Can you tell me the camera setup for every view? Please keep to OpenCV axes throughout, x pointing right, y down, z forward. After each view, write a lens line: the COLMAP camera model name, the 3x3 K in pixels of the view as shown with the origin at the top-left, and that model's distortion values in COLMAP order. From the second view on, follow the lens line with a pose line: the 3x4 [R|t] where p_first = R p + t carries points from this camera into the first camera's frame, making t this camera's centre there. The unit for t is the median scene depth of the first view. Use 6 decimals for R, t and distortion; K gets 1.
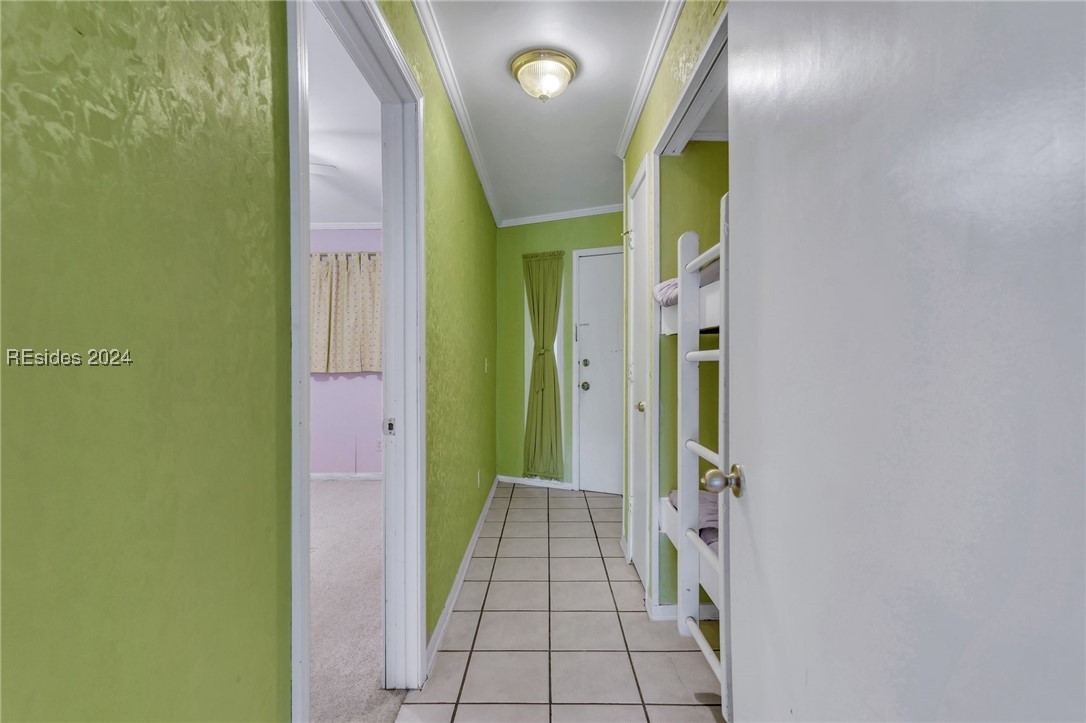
lens RADIAL K [[494.9, 0, 543.7], [0, 494.9, 340.6], [0, 0, 1]] dist [-0.041755, 0.000010]
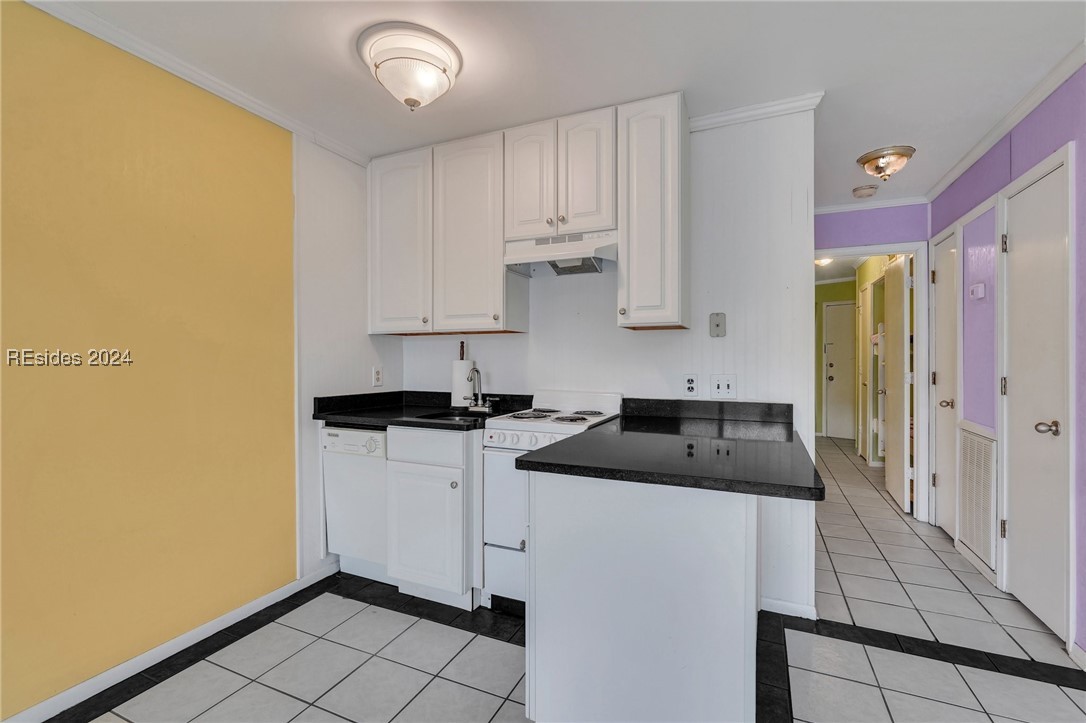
lens RADIAL K [[483.8, 0, 542.7], [0, 483.8, 358.0], [0, 0, 1]] dist [-0.011344, 0.007837]
pose [[0.914104, 0.002168, -0.405475, -0.157890], [0.009735, 0.999580, 0.027291, -0.037795], [0.405364, -0.028894, 0.913699, -0.990665]]
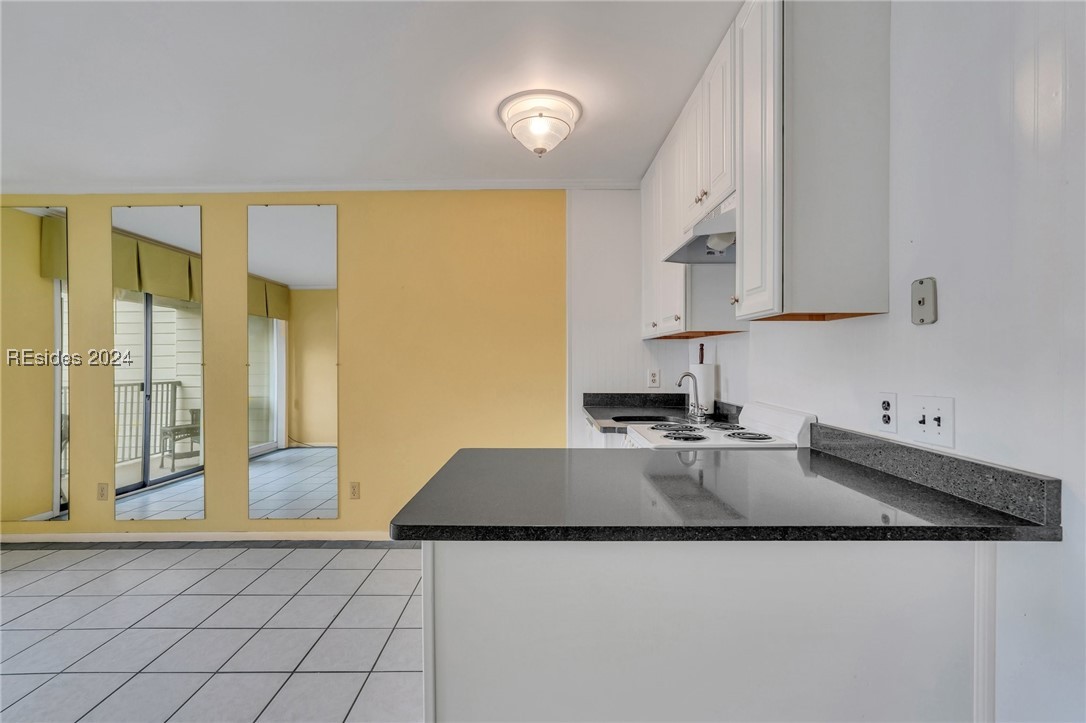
lens RADIAL K [[479.6, 0, 543.0], [0, 479.6, 361.5], [0, 0, 1]] dist [-0.008946, 0.000301]
pose [[0.012059, 0.008579, -0.999890, 0.072988], [0.032862, 0.999420, 0.008971, -0.033116], [0.999387, -0.032966, 0.011770, -0.650950]]
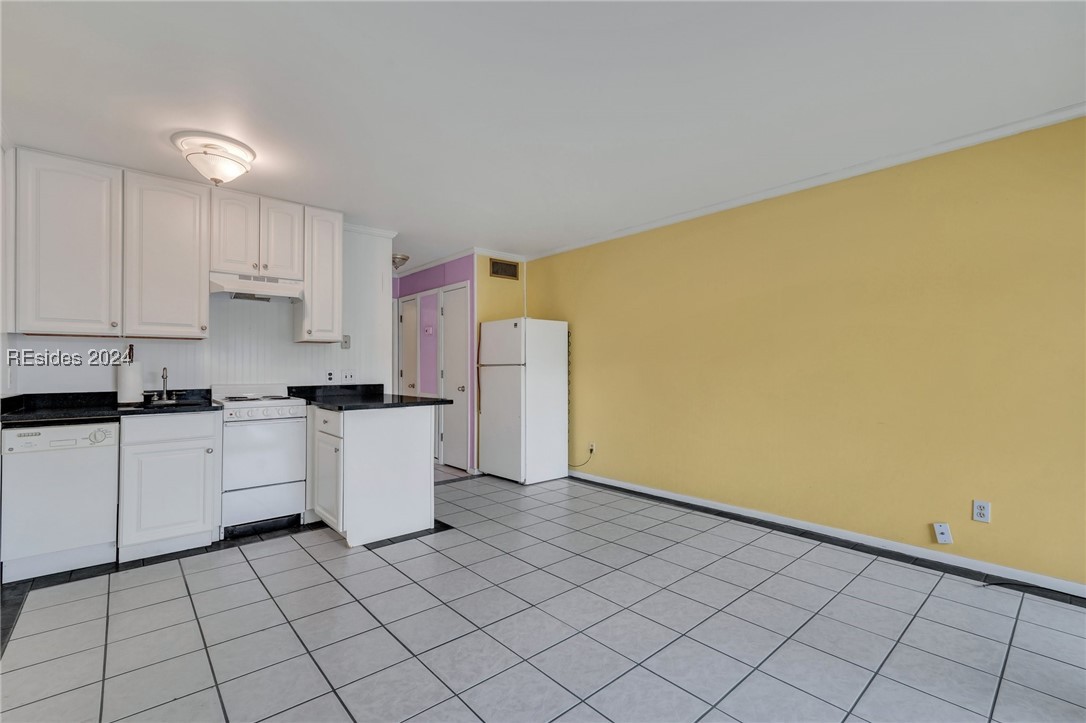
lens RADIAL K [[483.8, 0, 542.7], [0, 483.8, 358.0], [0, 0, 1]] dist [-0.011344, 0.007837]
pose [[0.750883, 0.010385, 0.660353, -0.528218], [-0.016229, 0.999865, 0.002729, -0.035230], [-0.660236, -0.012766, 0.750950, -1.383885]]
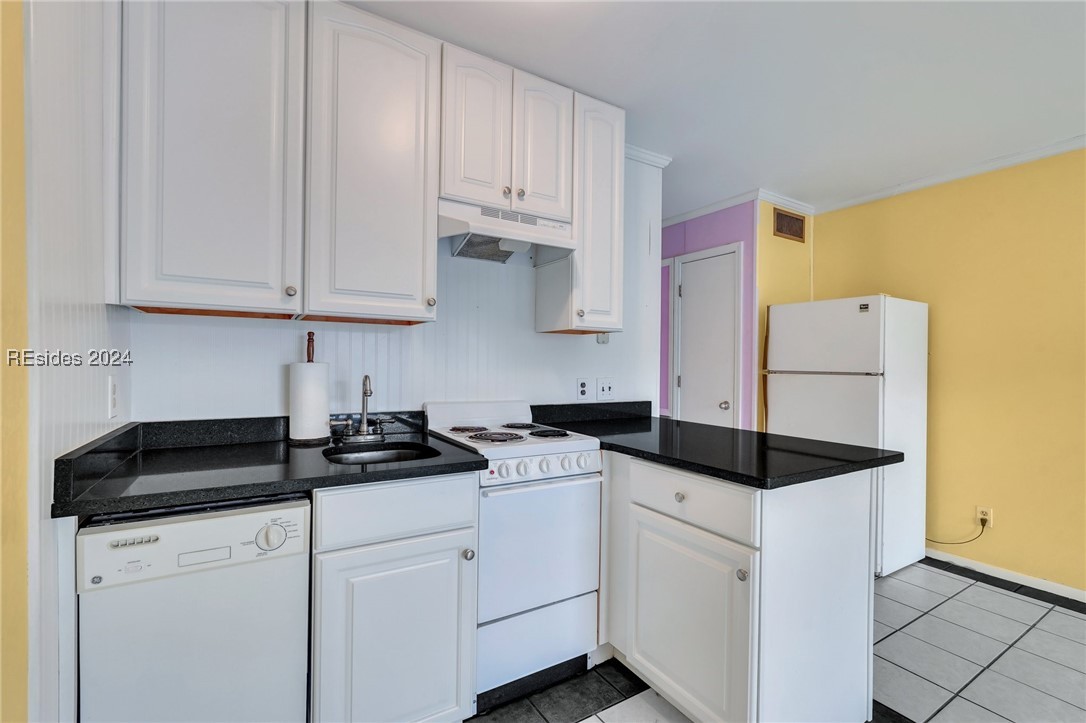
lens RADIAL K [[479.6, 0, 543.0], [0, 479.6, 361.5], [0, 0, 1]] dist [-0.008946, 0.000301]
pose [[0.848305, 0.014271, 0.529316, -0.560010], [-0.031593, 0.999220, 0.023692, -0.034485], [-0.528565, -0.036821, 0.848094, -0.877322]]
